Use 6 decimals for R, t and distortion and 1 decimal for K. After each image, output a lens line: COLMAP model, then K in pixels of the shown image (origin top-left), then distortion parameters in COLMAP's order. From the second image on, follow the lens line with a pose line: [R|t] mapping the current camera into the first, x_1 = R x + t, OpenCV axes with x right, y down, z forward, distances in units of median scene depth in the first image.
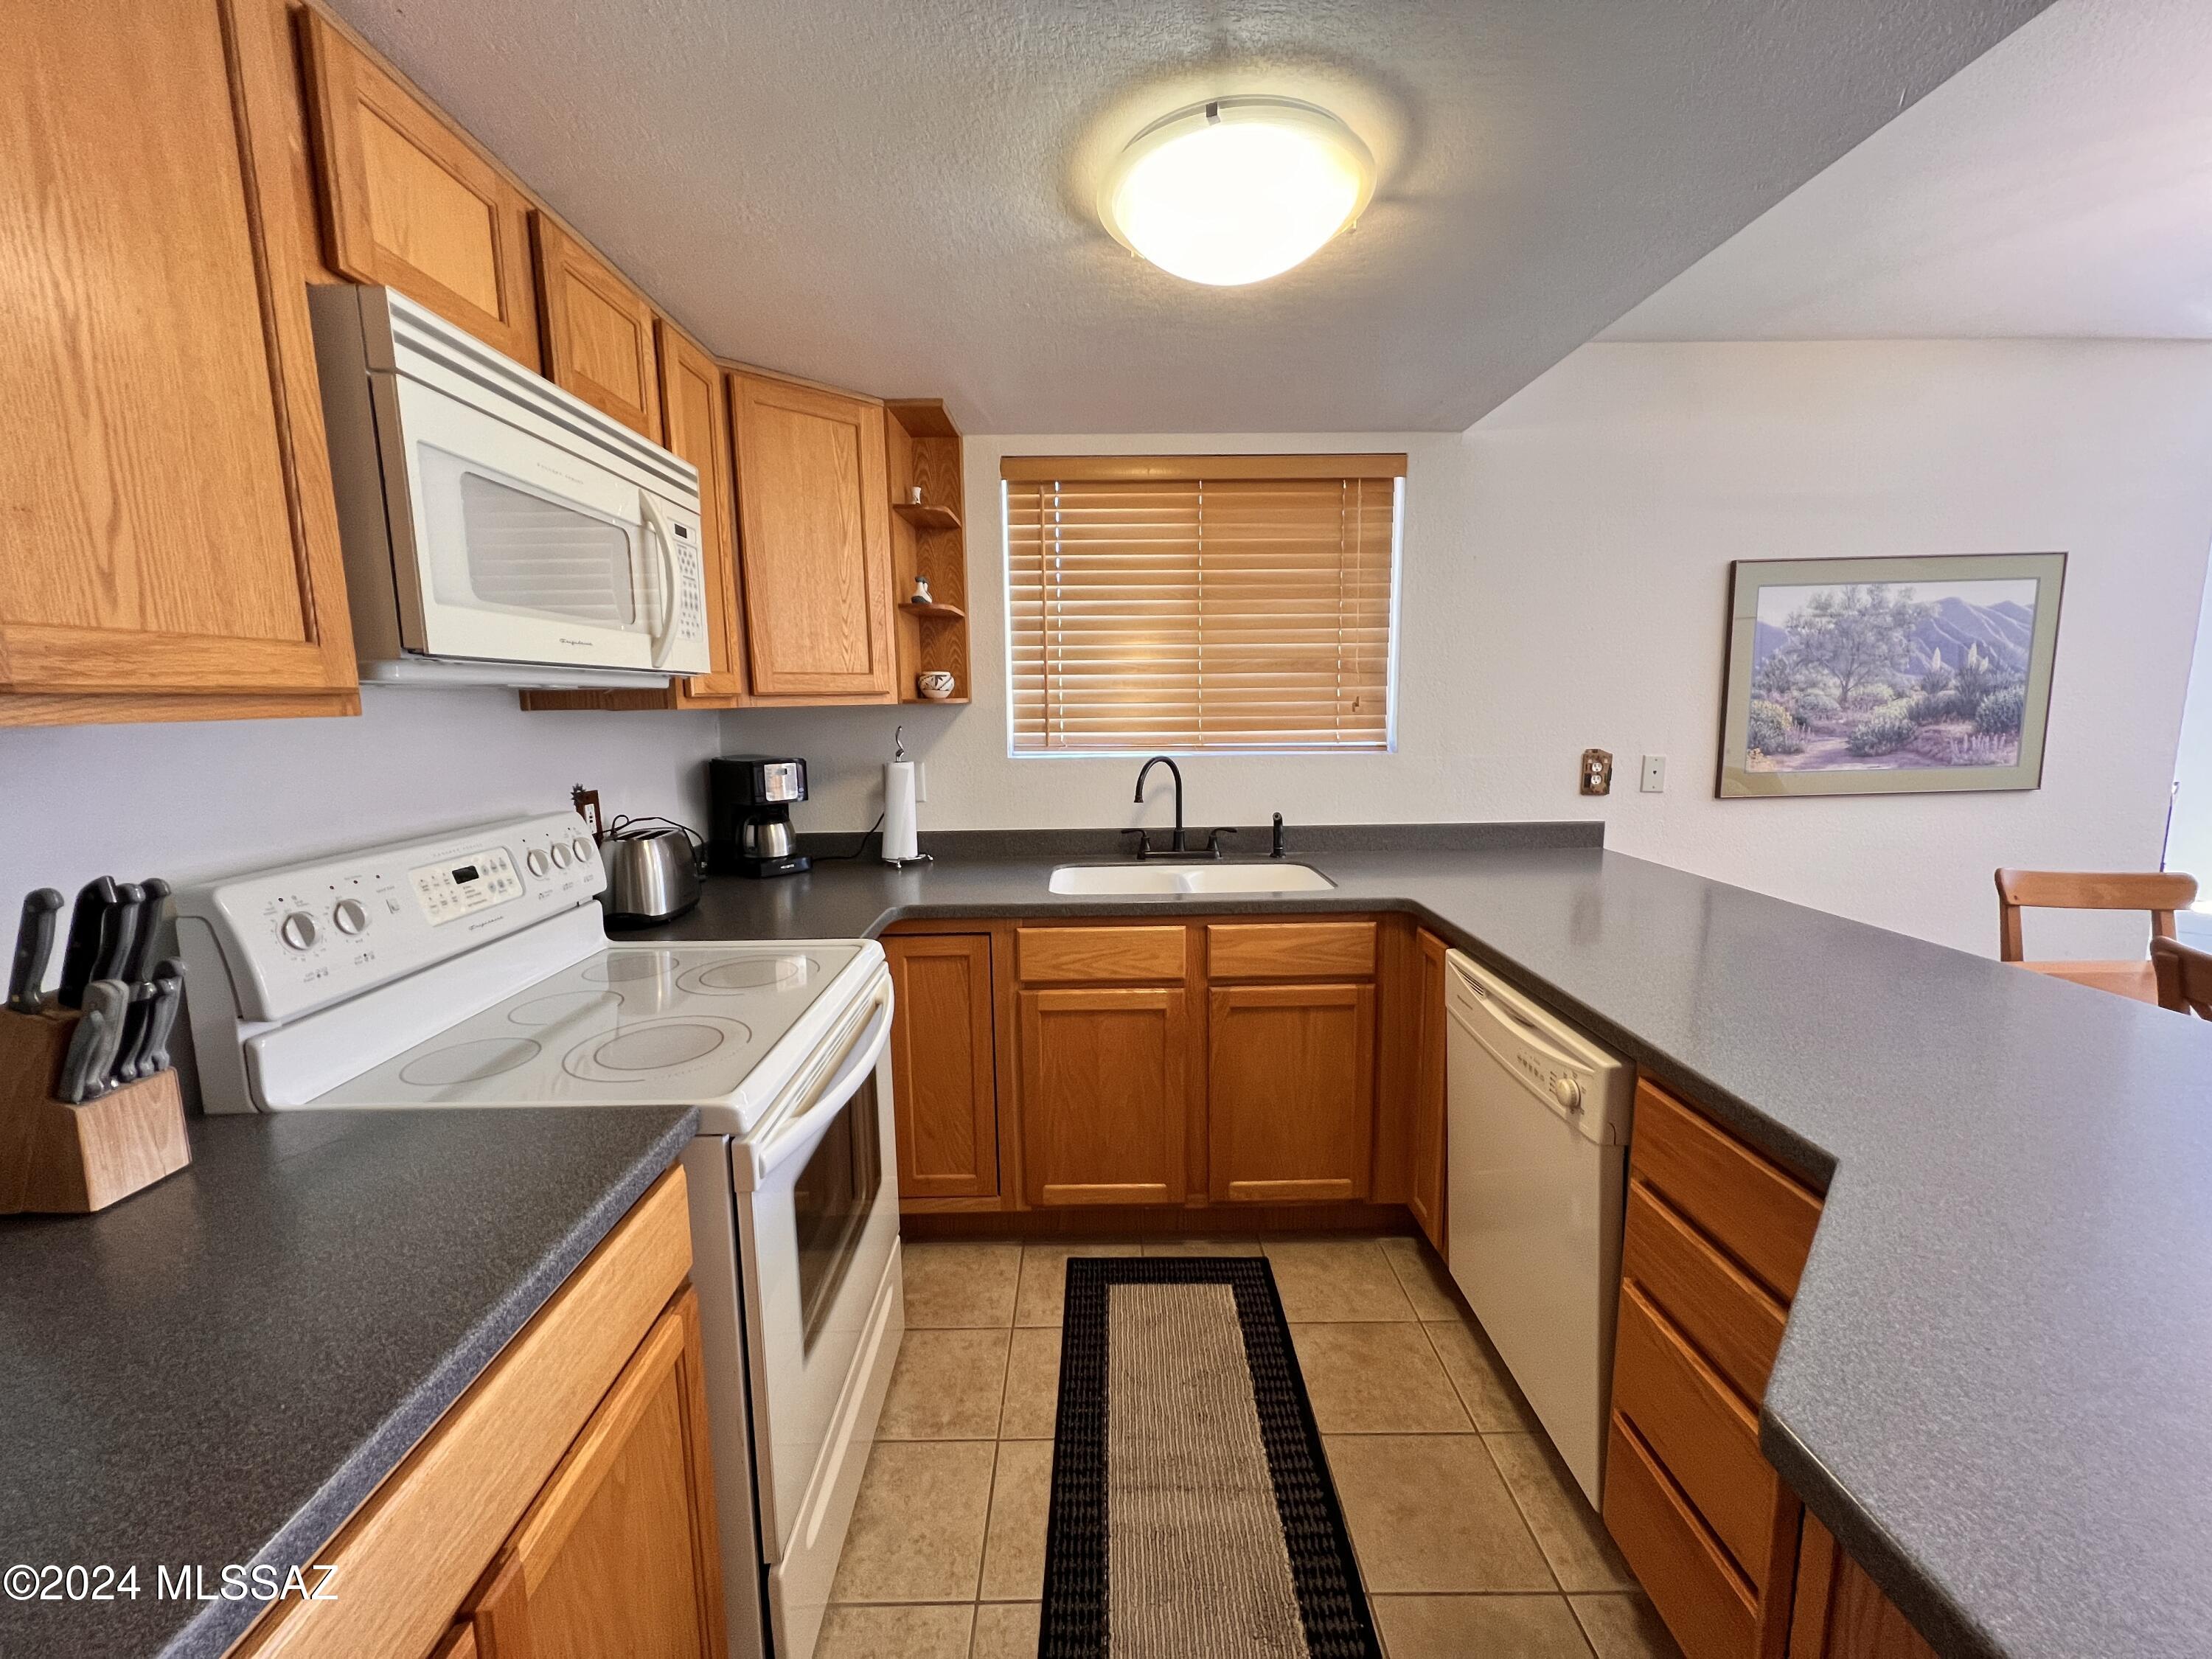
lens RADIAL K [[882.7, 0, 1104.0], [0, 882.7, 822.9], [0, 0, 1]] dist [-0.002553, 0.000490]
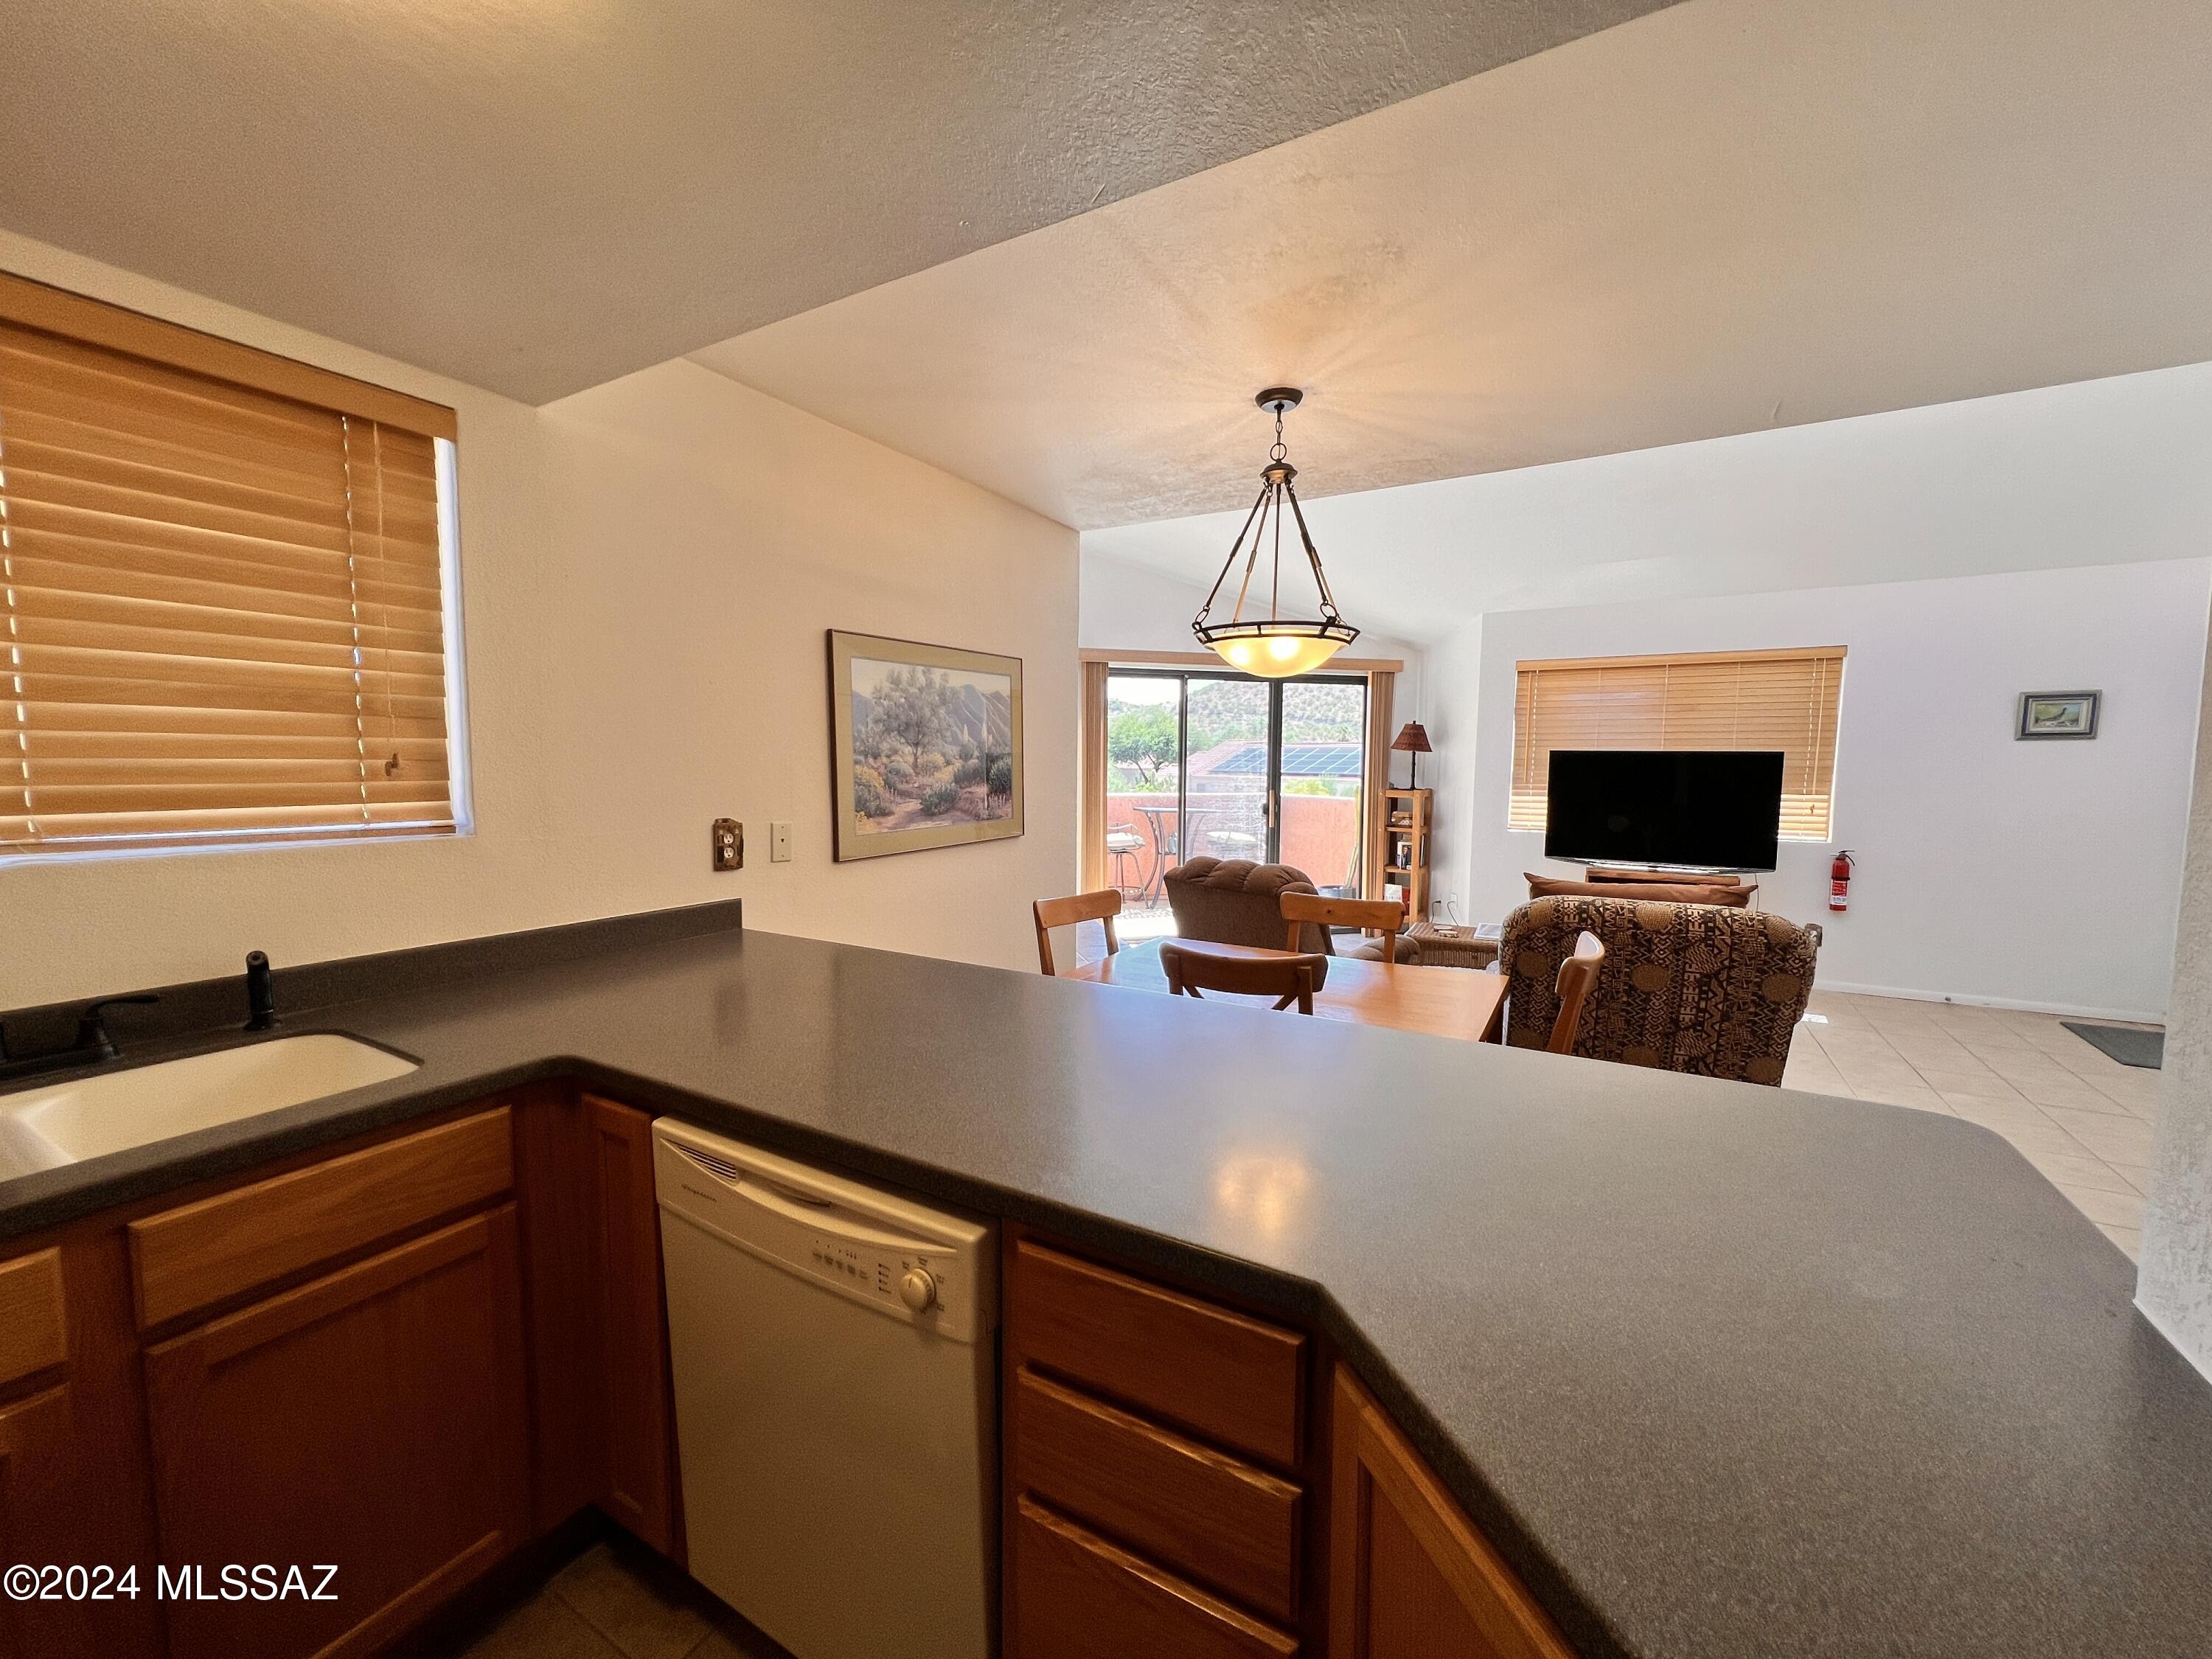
lens RADIAL K [[882.7, 0, 1101.4], [0, 882.7, 827.4], [0, 0, 1]] dist [-0.002553, 0.000490]
pose [[0.514280, -0.048459, 0.856252, -0.007125], [0.103025, 0.994663, -0.005587, -0.031754], [-0.851412, 0.091089, 0.516528, 0.227719]]
